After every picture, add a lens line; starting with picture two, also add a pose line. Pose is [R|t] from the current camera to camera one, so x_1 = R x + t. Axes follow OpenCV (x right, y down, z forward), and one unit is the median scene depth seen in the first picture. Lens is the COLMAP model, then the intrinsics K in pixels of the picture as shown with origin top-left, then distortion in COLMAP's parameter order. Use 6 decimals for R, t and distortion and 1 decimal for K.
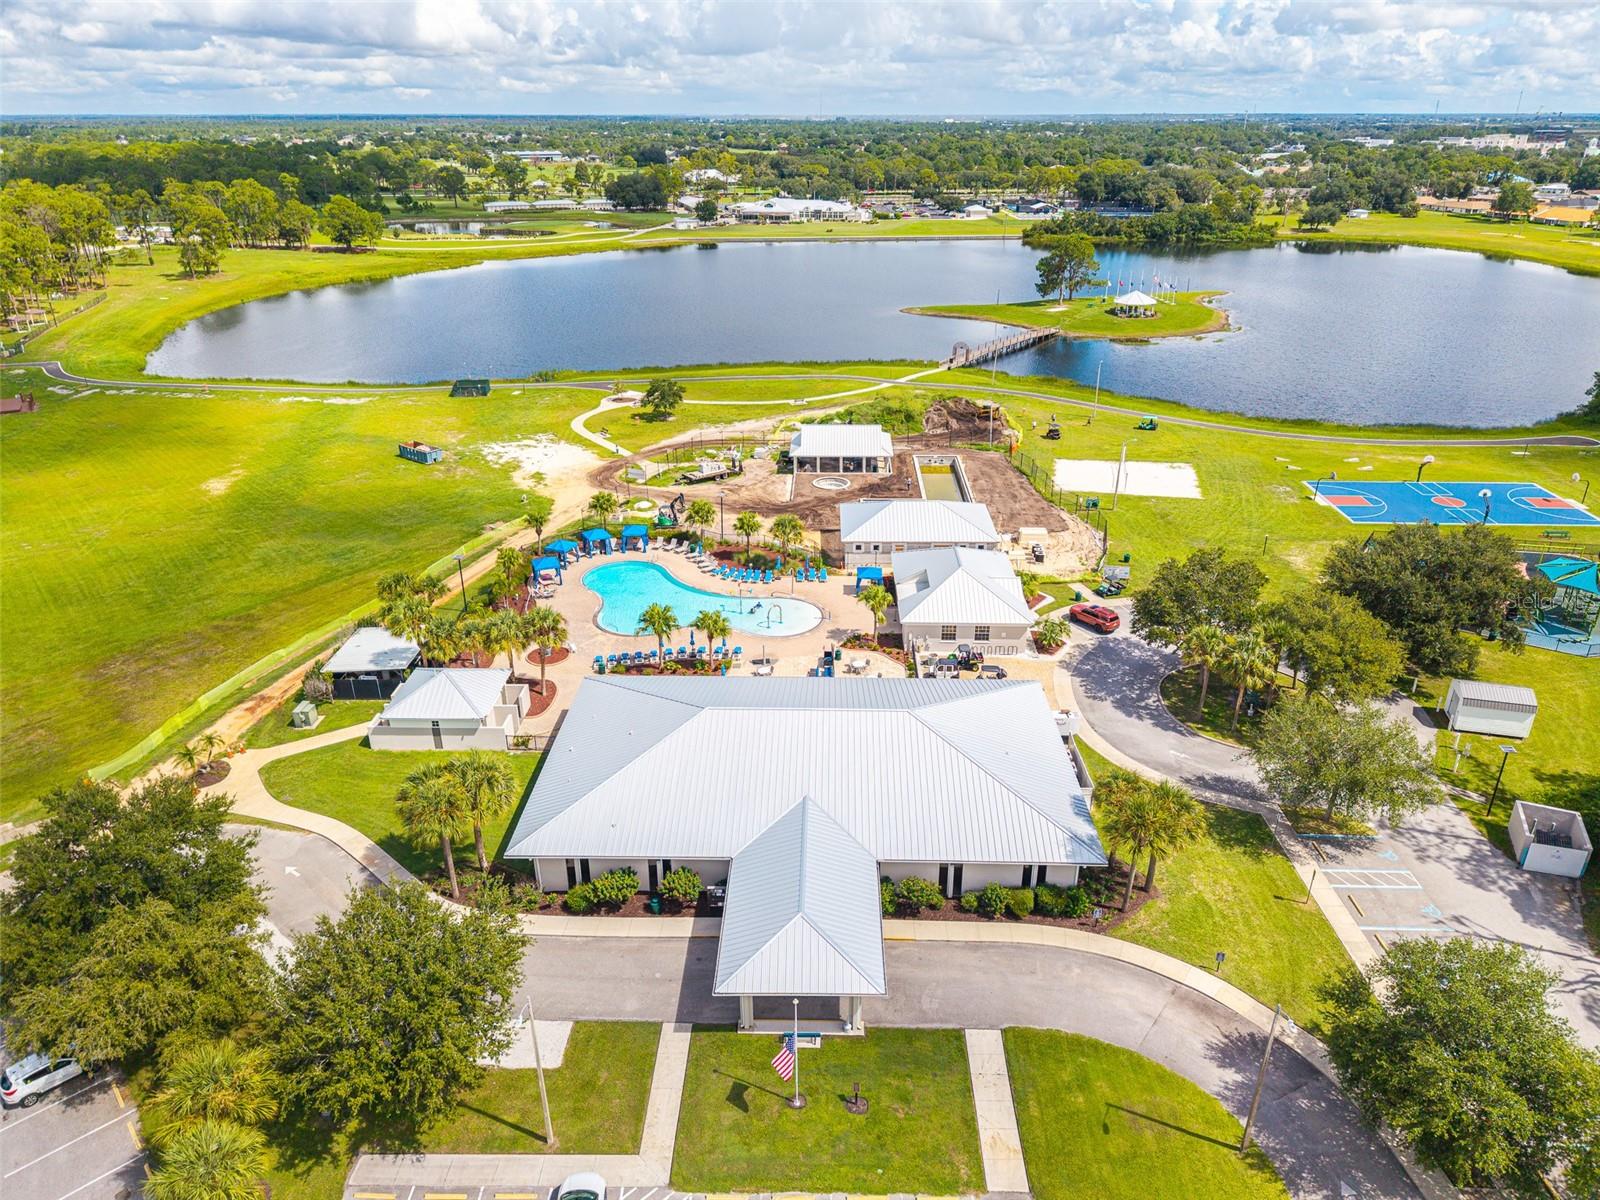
lens RADIAL K [[1066.7, 0, 803.6], [0, 1066.7, 594.8], [0, 0, 1]] dist [0.022989, -0.034483]
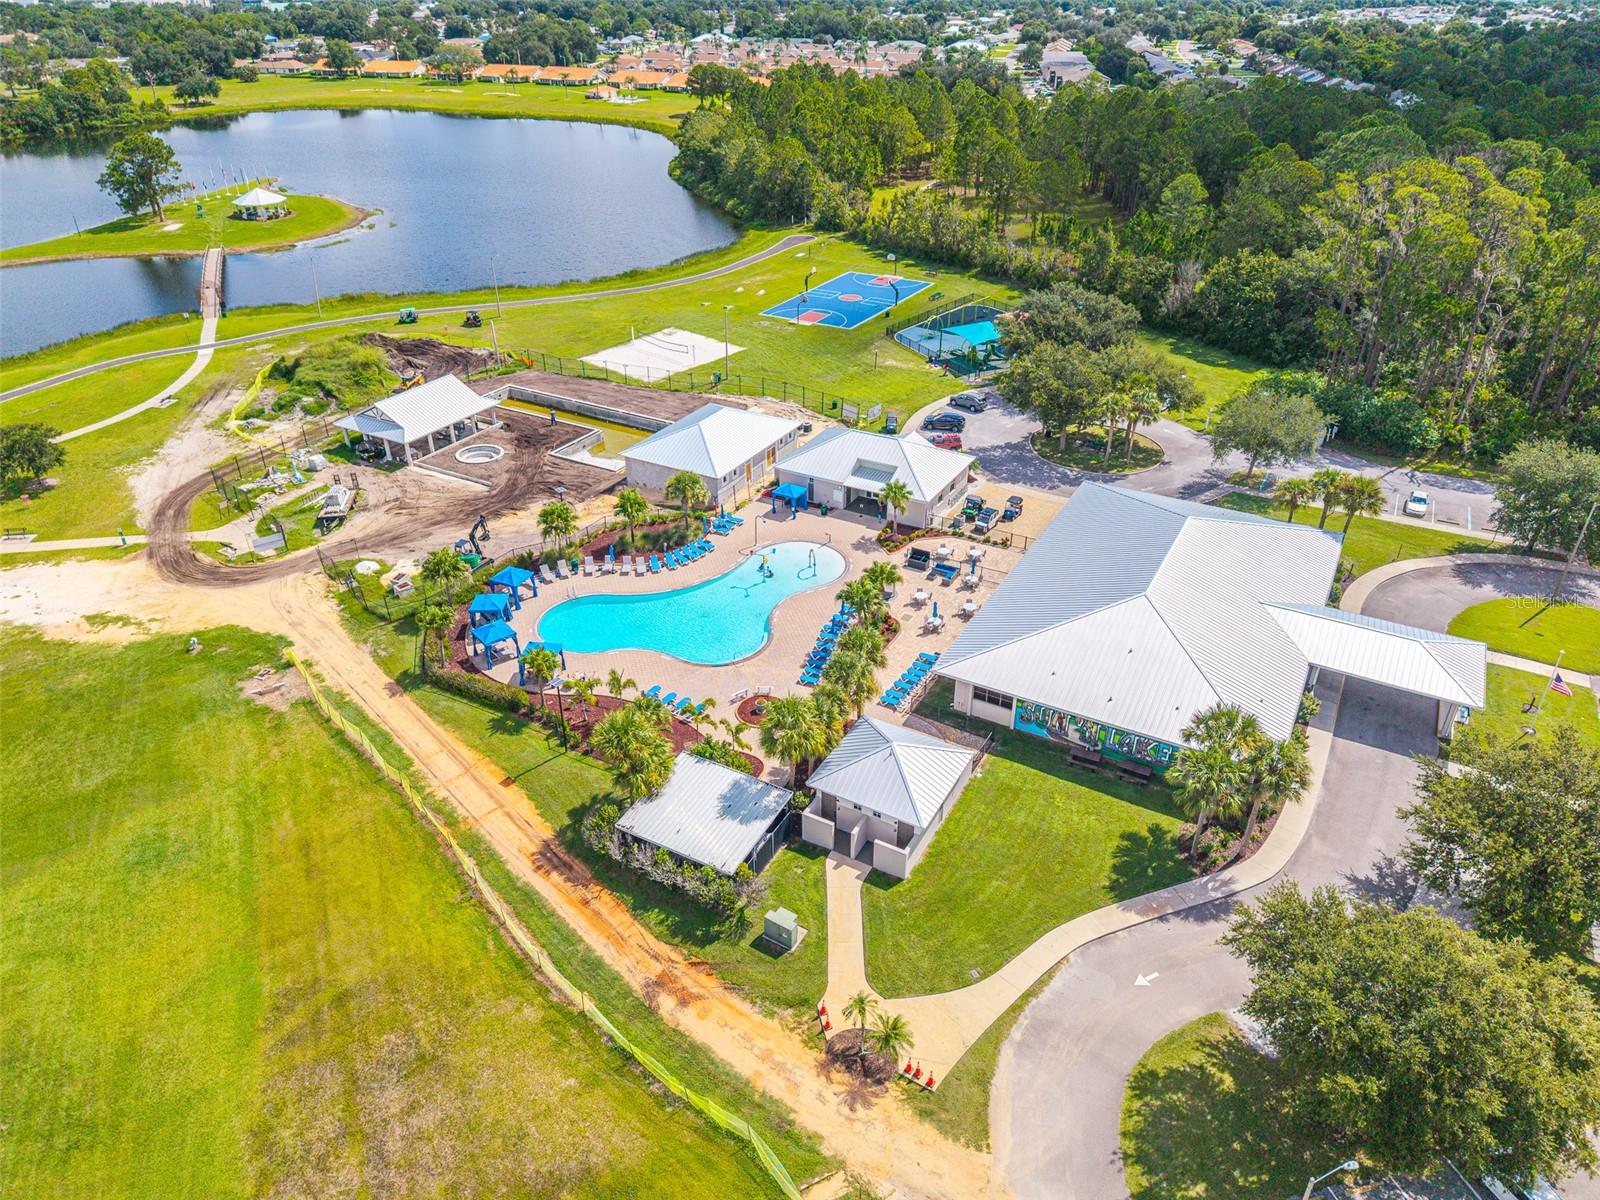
lens RADIAL K [[1066.7, 0, 803.6], [0, 1066.7, 594.8], [0, 0, 1]] dist [0.022989, -0.034483]
pose [[0.461361, -0.444765, 0.767678, -0.299337], [0.358557, 0.884931, 0.297211, -0.092138], [-0.811531, 0.138135, 0.567746, 0.194198]]
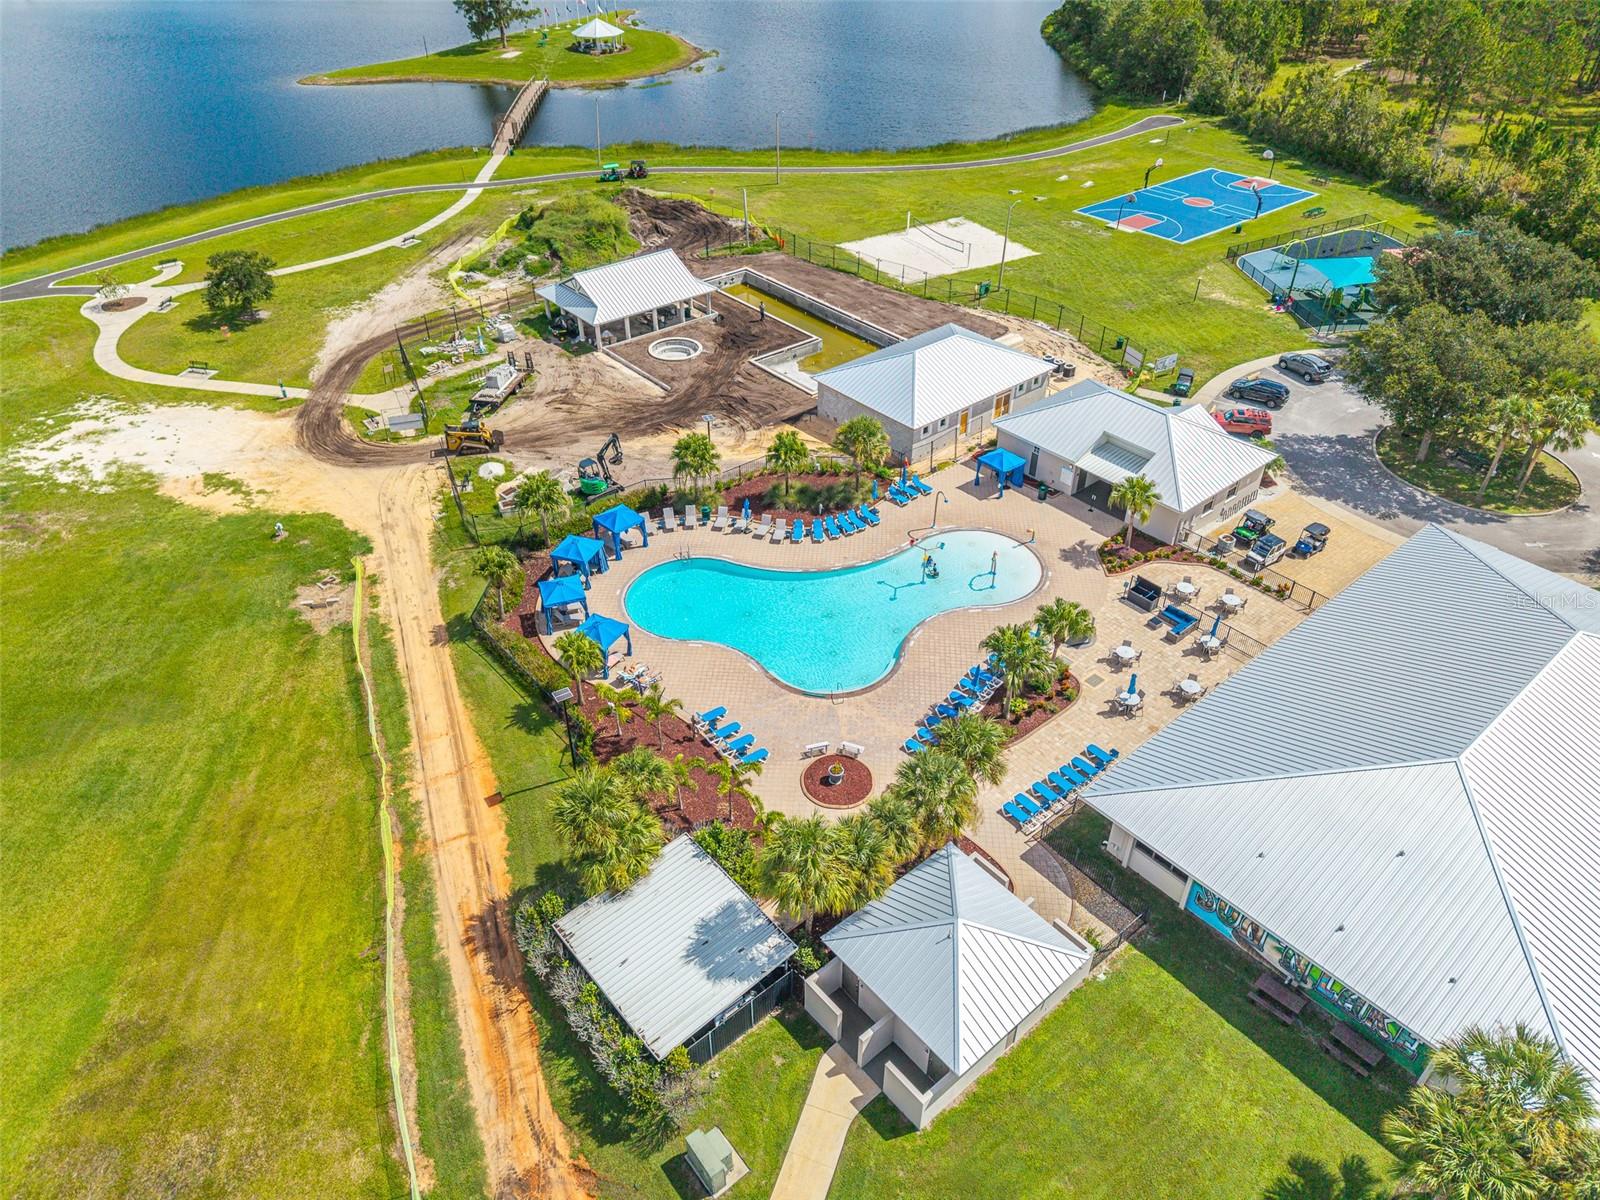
lens RADIAL K [[1066.7, 0, 803.6], [0, 1066.7, 594.8], [0, 0, 1]] dist [0.022989, -0.034483]
pose [[0.741468, -0.396268, 0.541477, -0.199186], [0.269156, 0.914866, 0.300957, -0.081767], [-0.614638, -0.077408, 0.785002, 0.212602]]
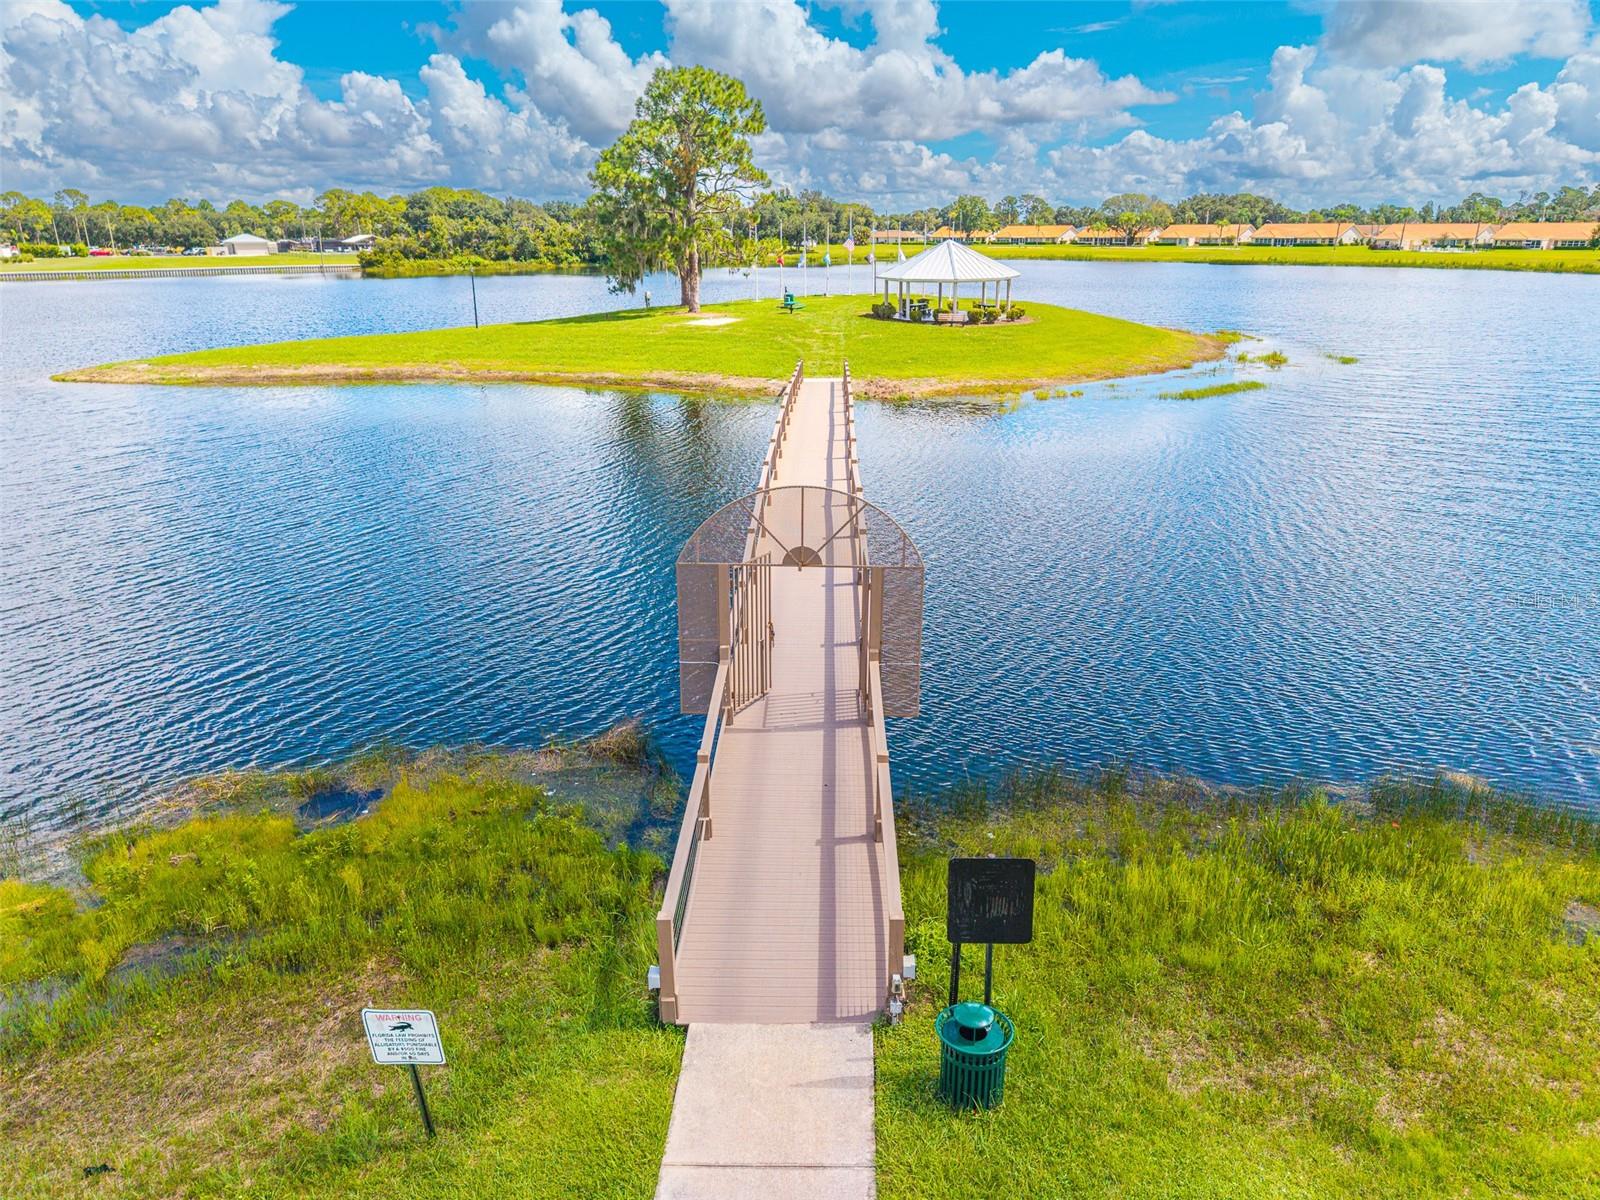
lens RADIAL K [[1066.7, 0, 803.6], [0, 1066.7, 594.8], [0, 0, 1]] dist [0.022989, -0.034483]
pose [[0.805531, -0.194055, 0.559877, 0.094232], [0.247440, 0.968691, -0.020258, -0.193695], [-0.538417, 0.154855, 0.828328, 0.800105]]
